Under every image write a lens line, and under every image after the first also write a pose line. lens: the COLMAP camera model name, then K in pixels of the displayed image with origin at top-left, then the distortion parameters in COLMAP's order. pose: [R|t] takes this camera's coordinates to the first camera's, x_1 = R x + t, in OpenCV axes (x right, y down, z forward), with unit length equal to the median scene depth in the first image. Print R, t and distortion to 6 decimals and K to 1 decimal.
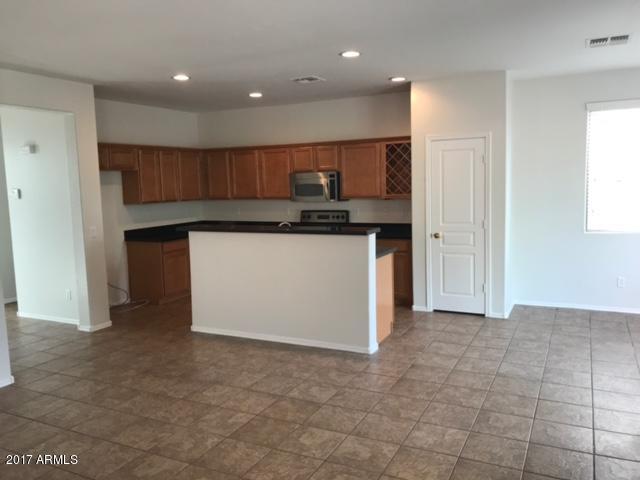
lens RADIAL K [[535.3, 0, 320.0], [0, 535.3, 240.0], [0, 0, 1]] dist [0.005865, 0.004430]
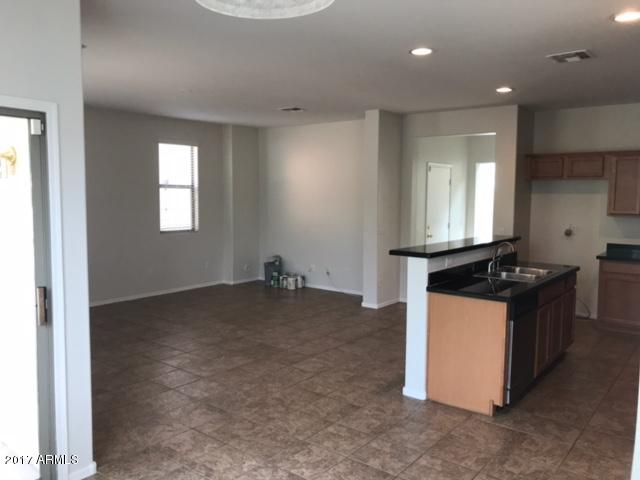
lens RADIAL K [[535.3, 0, 320.0], [0, 535.3, 240.0], [0, 0, 1]] dist [0.005865, 0.004430]
pose [[-0.207078, 0.113111, -0.971764, 1.135731], [-0.121014, 0.982704, 0.140172, -0.166342], [0.970811, 0.146624, -0.189808, 1.206937]]
